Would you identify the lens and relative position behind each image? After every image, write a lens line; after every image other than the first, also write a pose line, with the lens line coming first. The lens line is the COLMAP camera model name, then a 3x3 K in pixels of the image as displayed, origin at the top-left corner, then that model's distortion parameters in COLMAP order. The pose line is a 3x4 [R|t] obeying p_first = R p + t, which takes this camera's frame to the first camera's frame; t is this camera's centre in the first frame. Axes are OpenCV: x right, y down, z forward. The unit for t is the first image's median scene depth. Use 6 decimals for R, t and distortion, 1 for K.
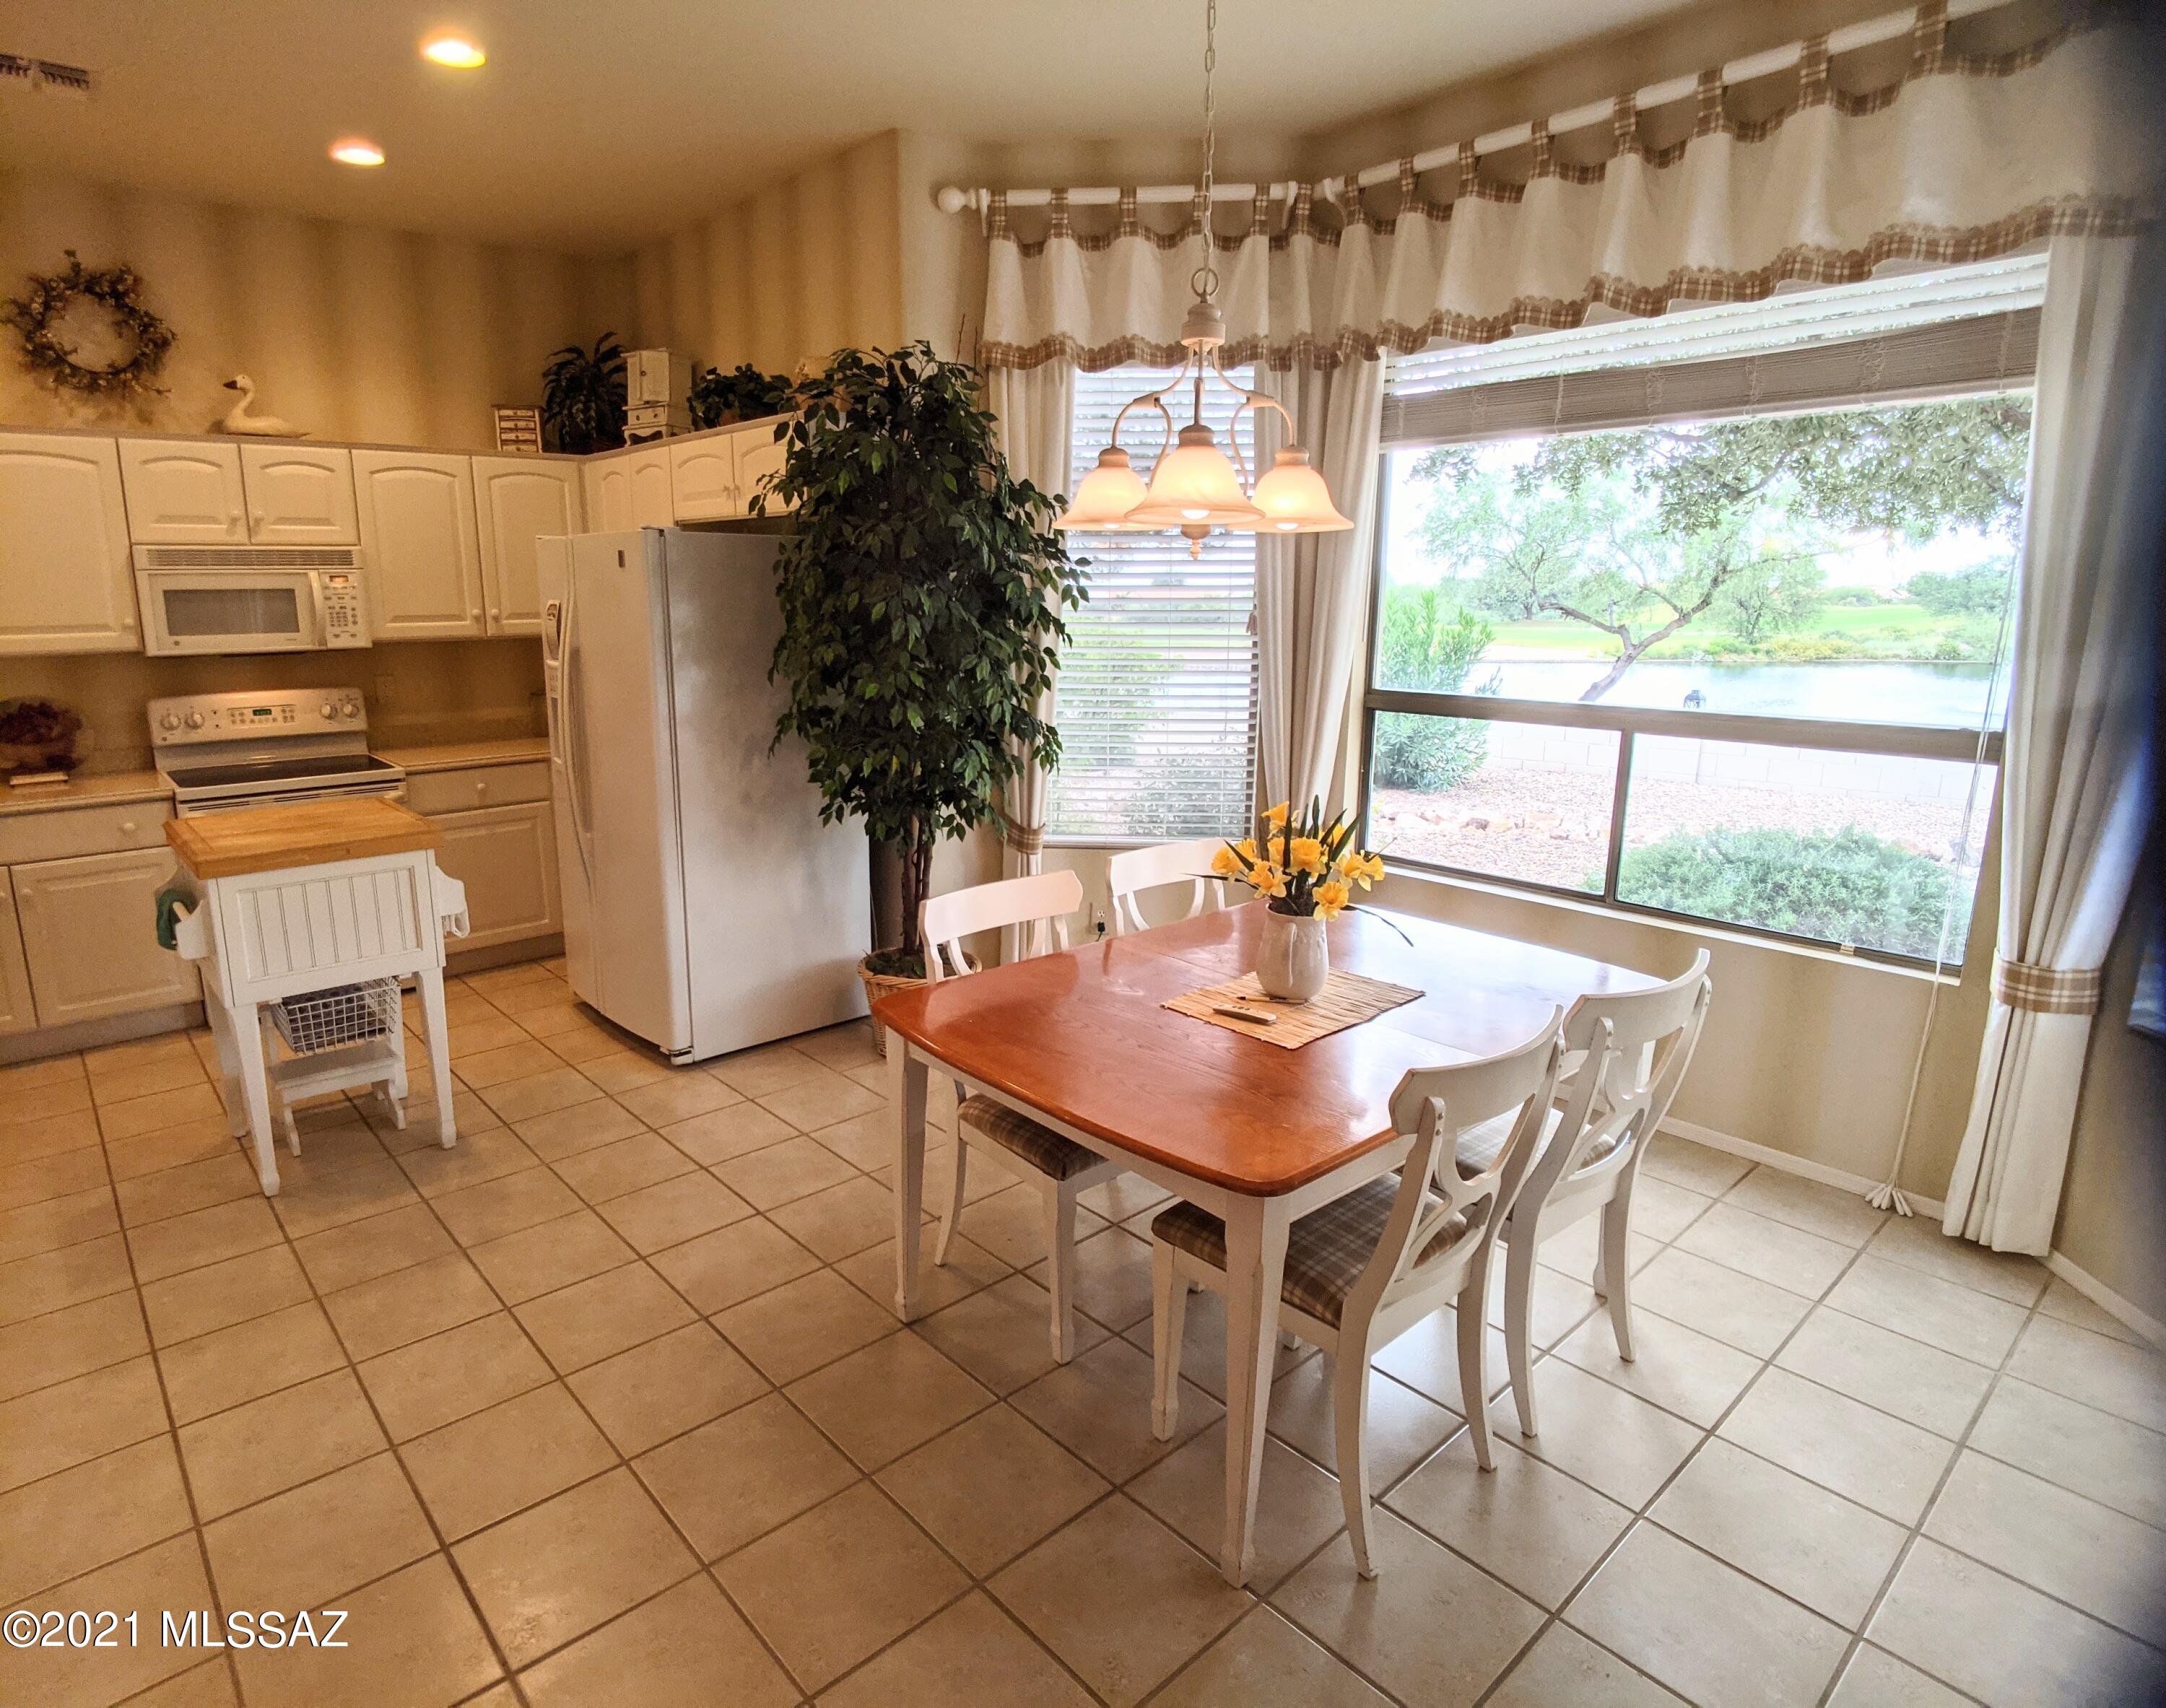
lens RADIAL K [[1177.4, 0, 989.5], [0, 1177.4, 829.9], [0, 0, 1]] dist [0.001433, -0.022318]
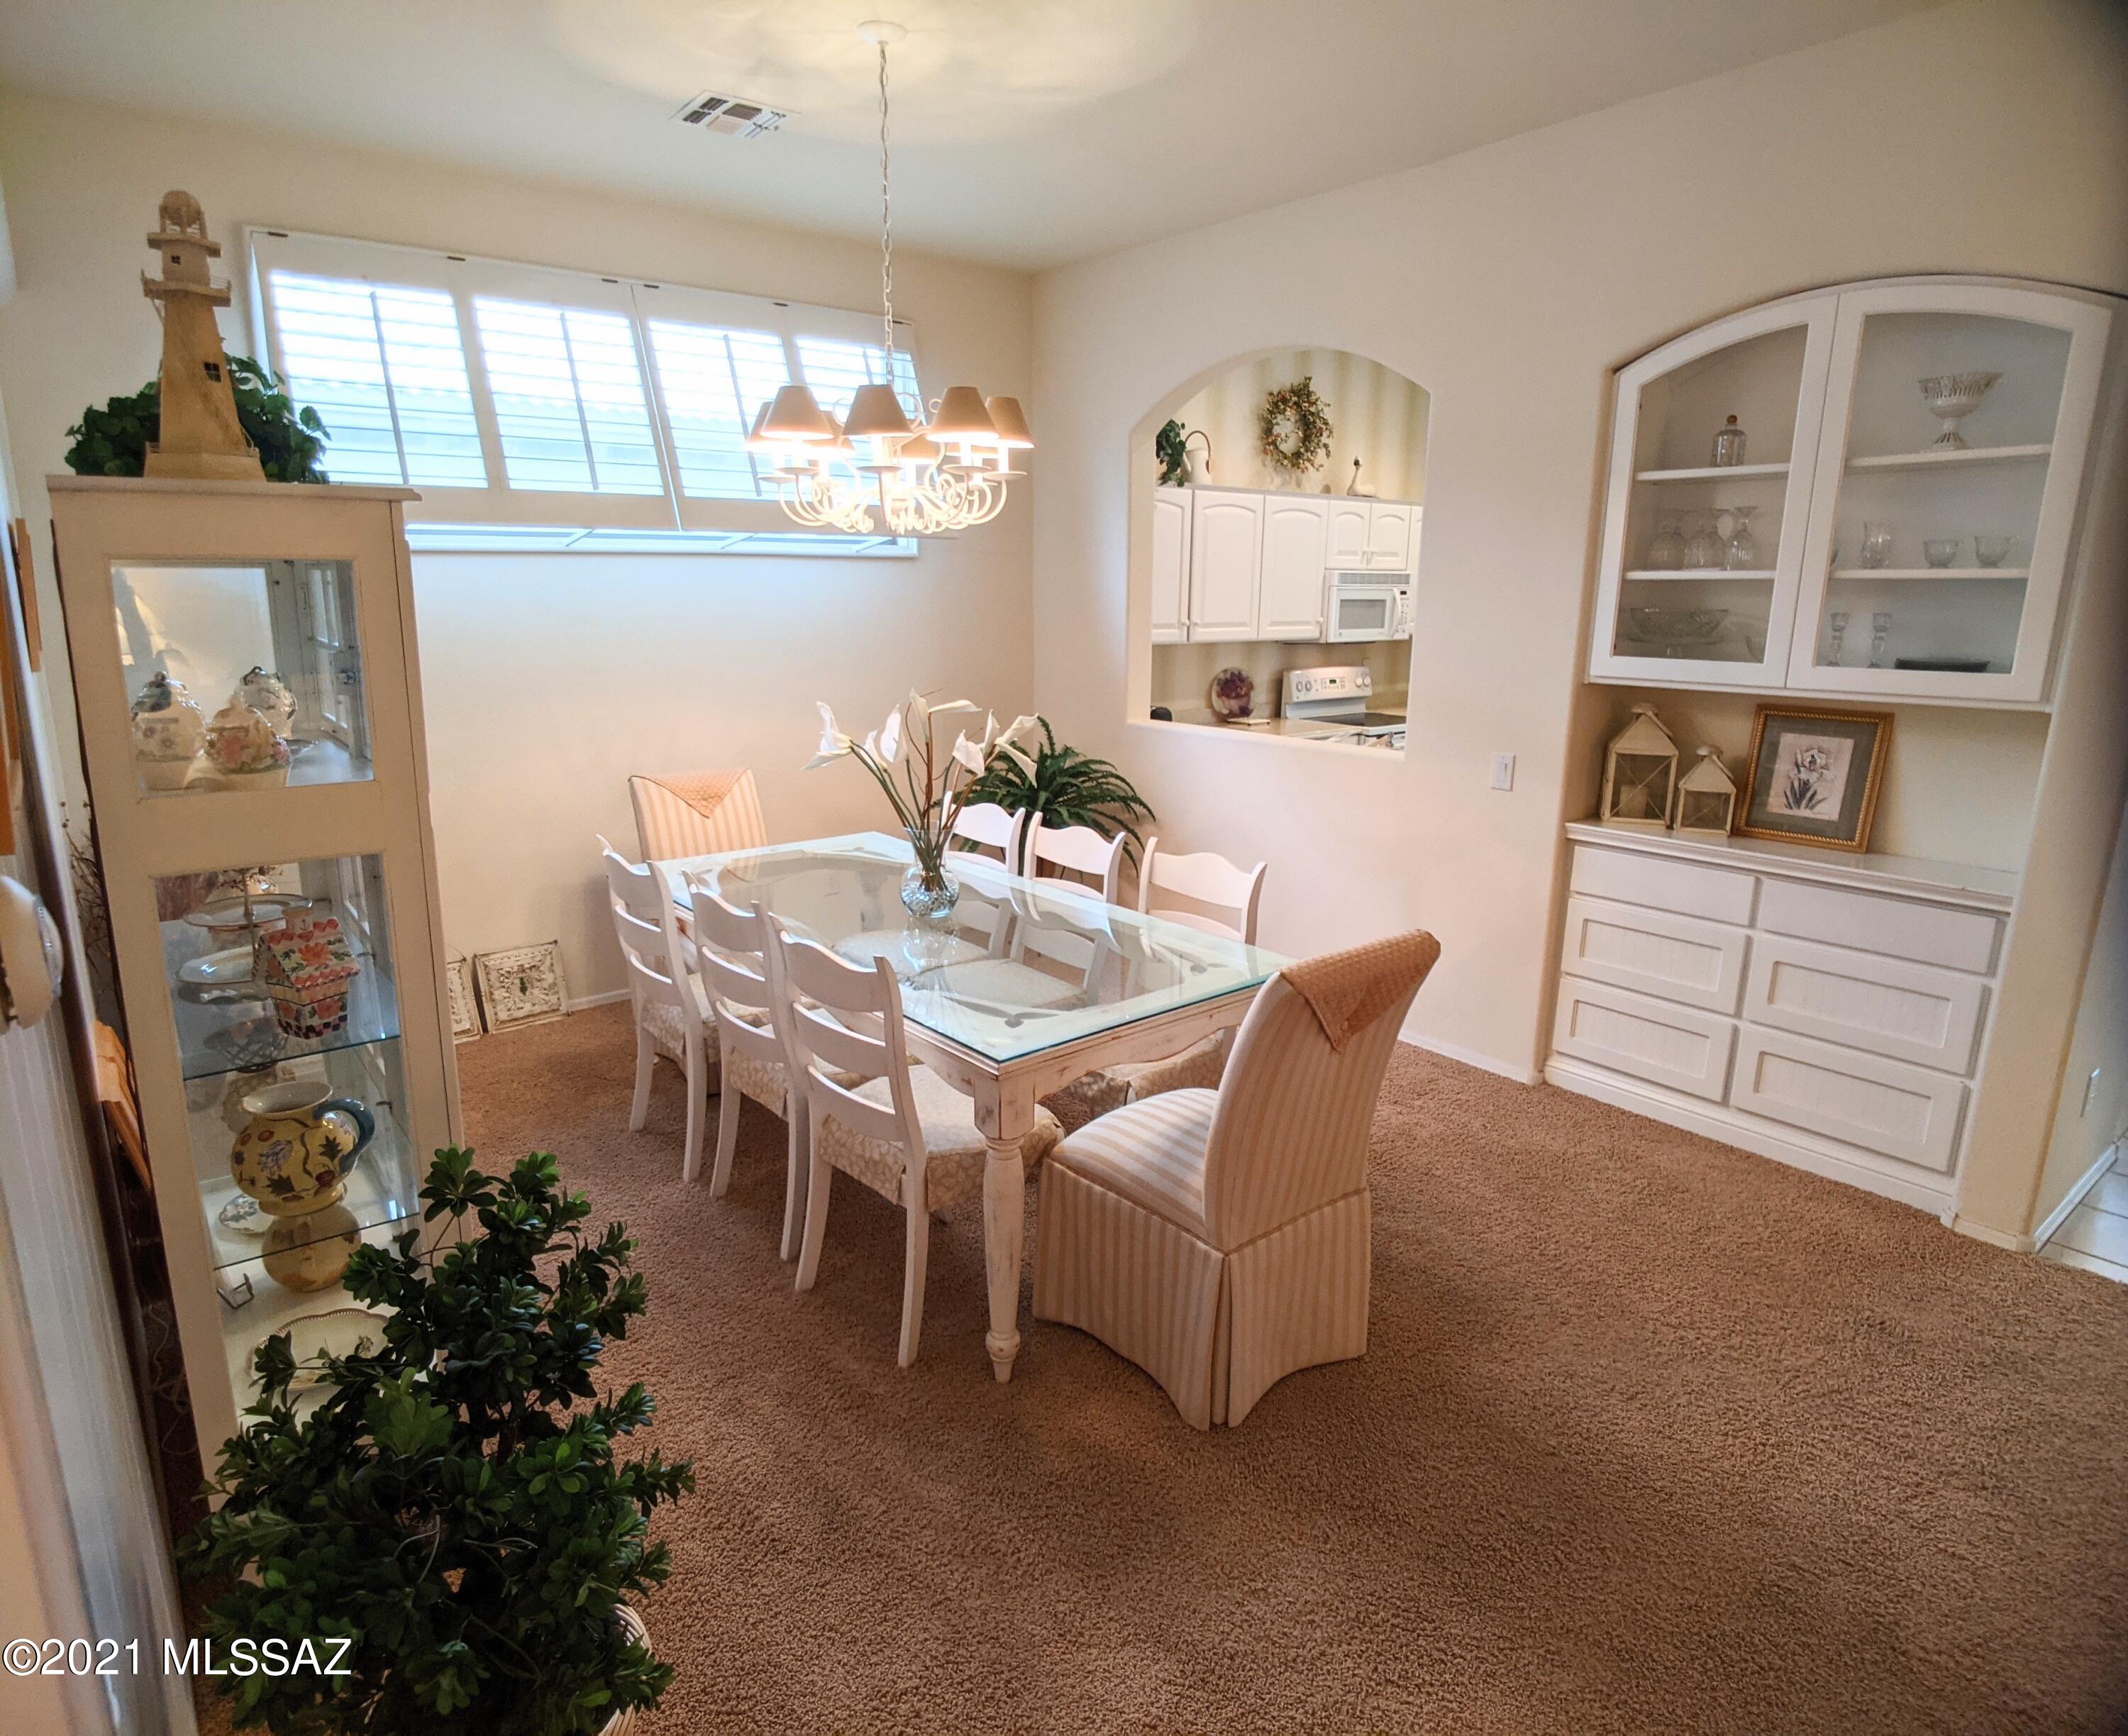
lens RADIAL K [[1214.2, 0, 978.1], [0, 1214.2, 863.3], [0, 0, 1]] dist [-0.001222, 0.001559]
pose [[0.999169, 0.018588, -0.036271, -1.072776], [-0.017862, 0.999636, 0.020227, 0.113624], [0.036634, -0.019562, 0.999137, -0.596572]]
